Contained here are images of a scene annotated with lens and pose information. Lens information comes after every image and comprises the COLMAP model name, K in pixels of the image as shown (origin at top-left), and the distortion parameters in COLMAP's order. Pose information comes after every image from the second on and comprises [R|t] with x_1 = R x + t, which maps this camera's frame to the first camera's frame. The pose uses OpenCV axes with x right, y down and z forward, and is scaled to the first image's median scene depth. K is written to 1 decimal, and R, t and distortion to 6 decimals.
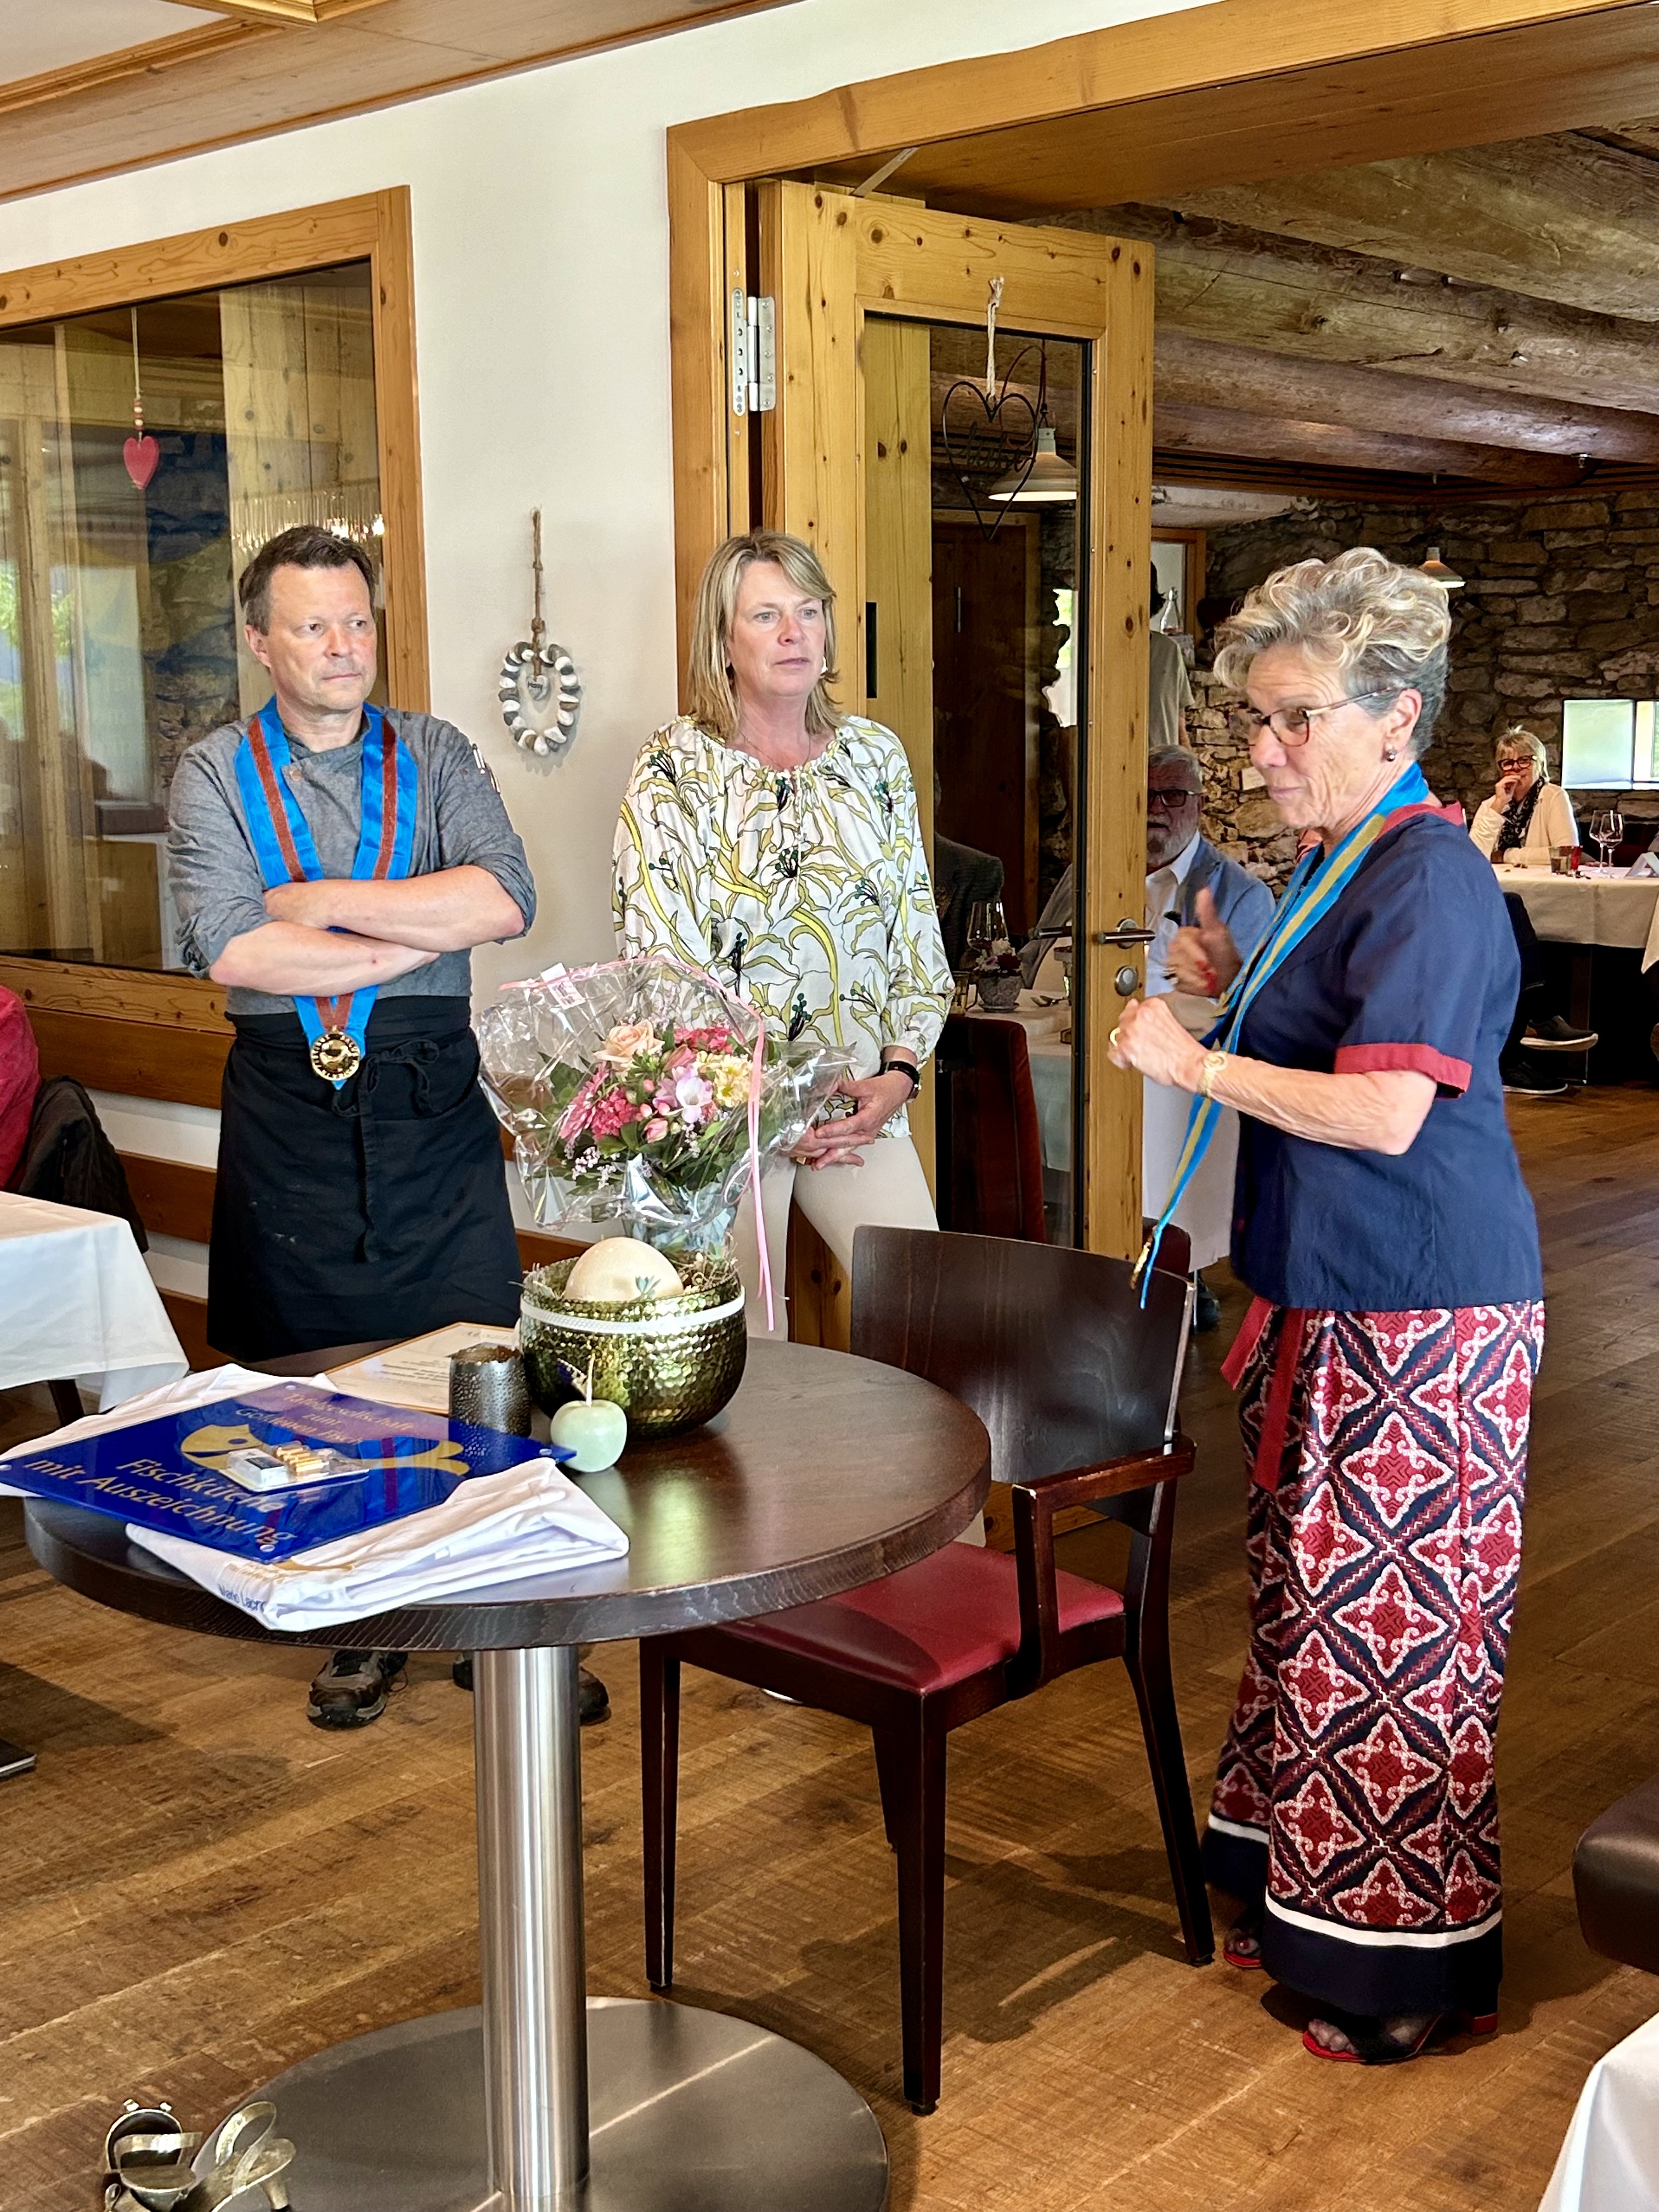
lens RADIAL K [[2617.5, 0, 829.5], [0, 2617.5, 1106.0], [0, 0, 1]] dist [0.002406, -0.009897]
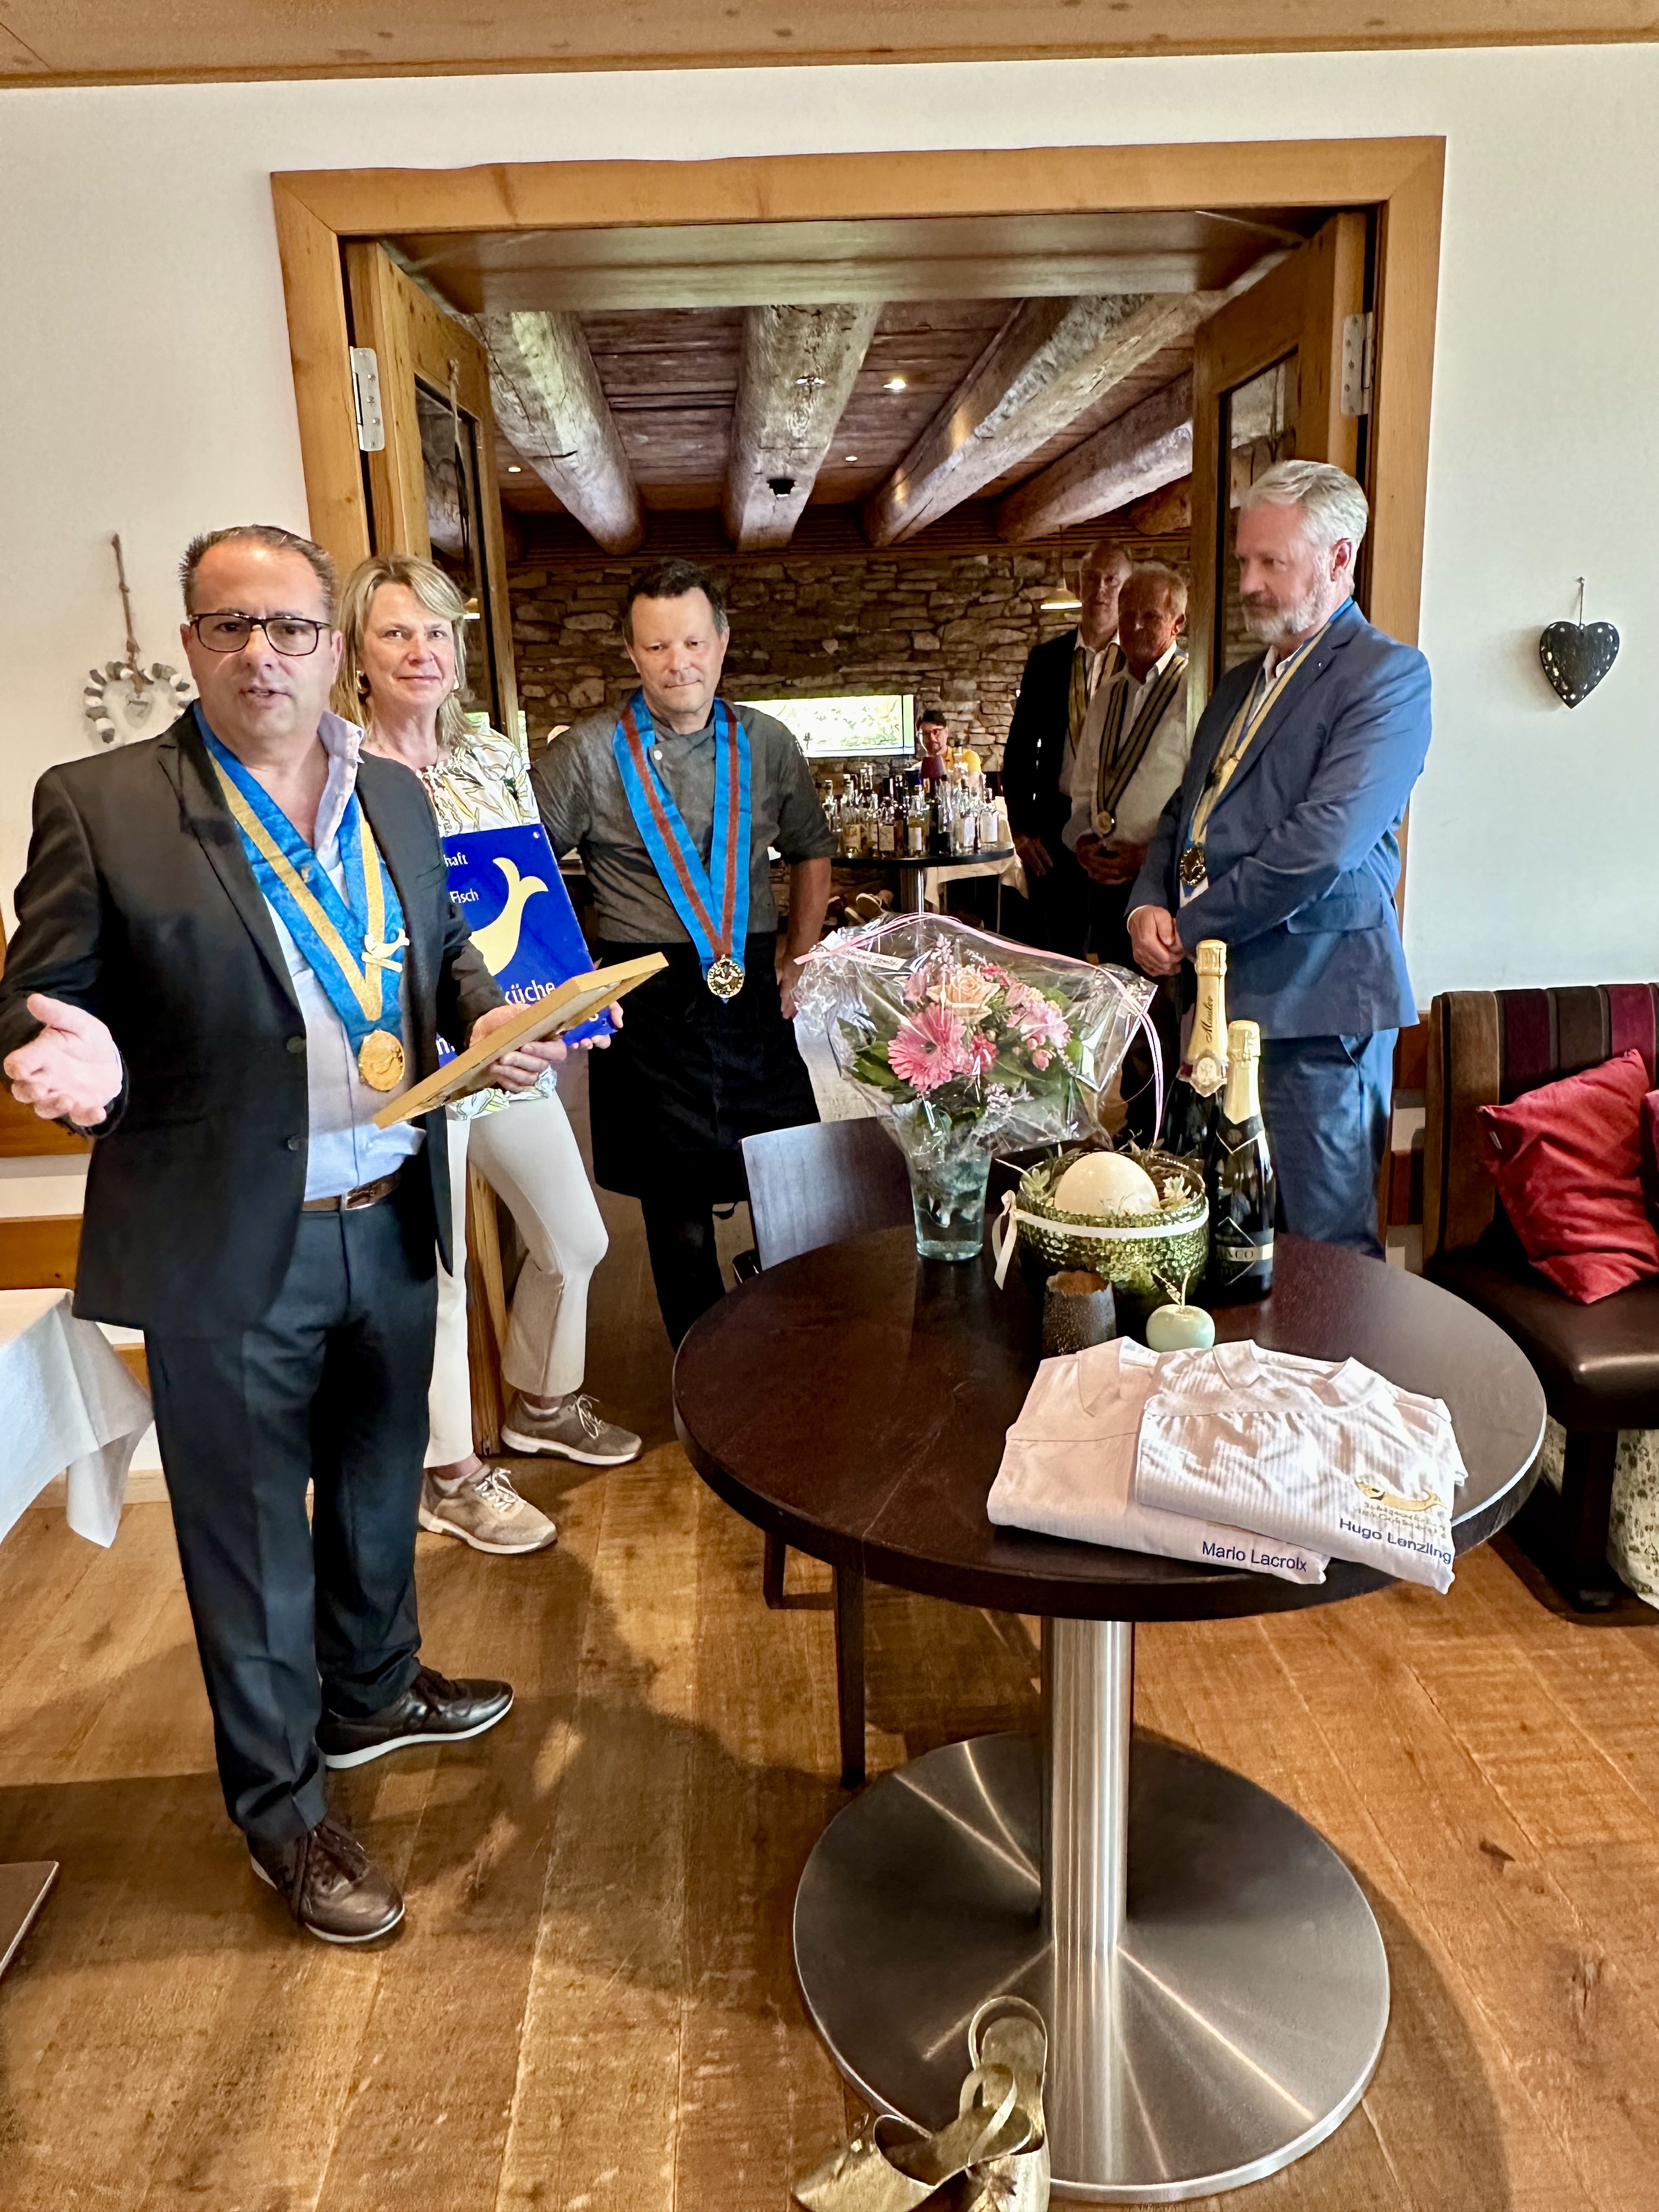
lens RADIAL K [[1552.0, 0, 829.5], [0, 1552.0, 1106.0], [0, 0, 1]] dist [-0.005691, -0.002473]
pose [[0.706730, -0.196548, 0.679633, -0.332699], [0.137489, 0.980476, 0.140580, -0.043129], [-0.693995, -0.005910, 0.719955, 0.305217]]
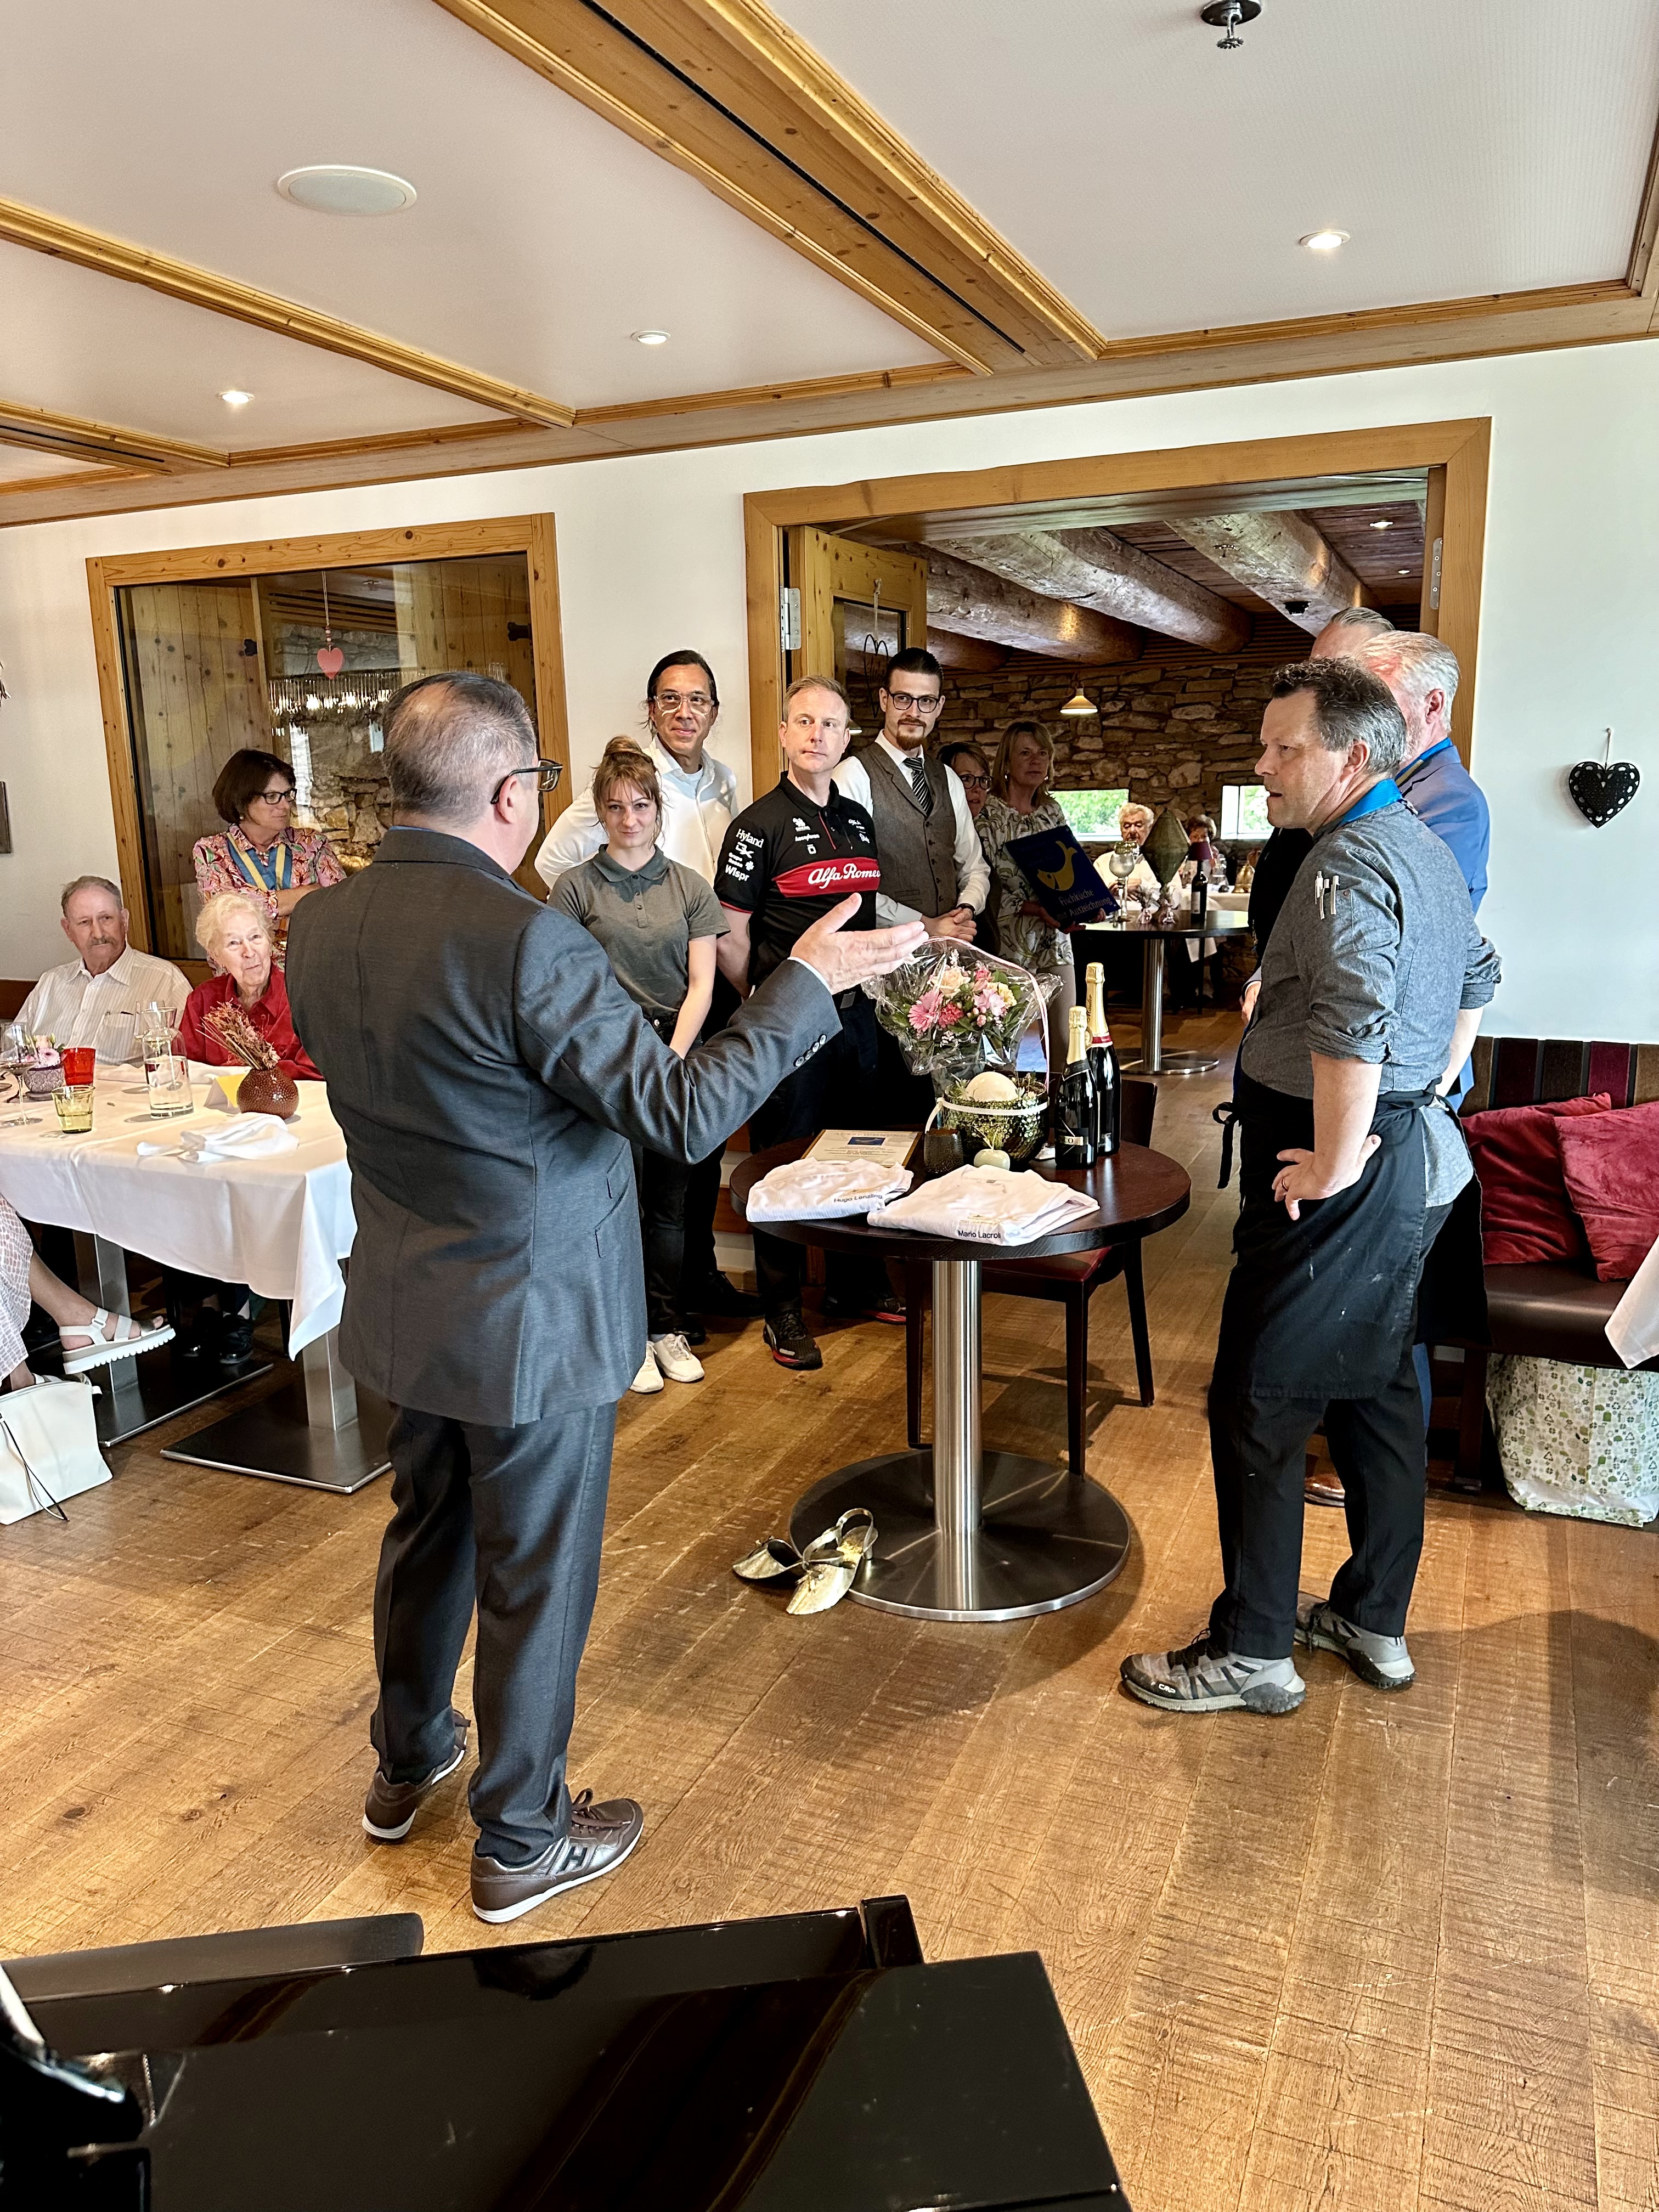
lens RADIAL K [[1562.8, 0, 829.5], [0, 1562.8, 1106.0], [0, 0, 1]] dist [0.005733, -0.000806]
pose [[0.947124, -0.071069, 0.312898, -0.311241], [0.056923, 0.996910, 0.054127, 0.002563], [-0.315778, -0.033454, 0.948243, -0.072214]]
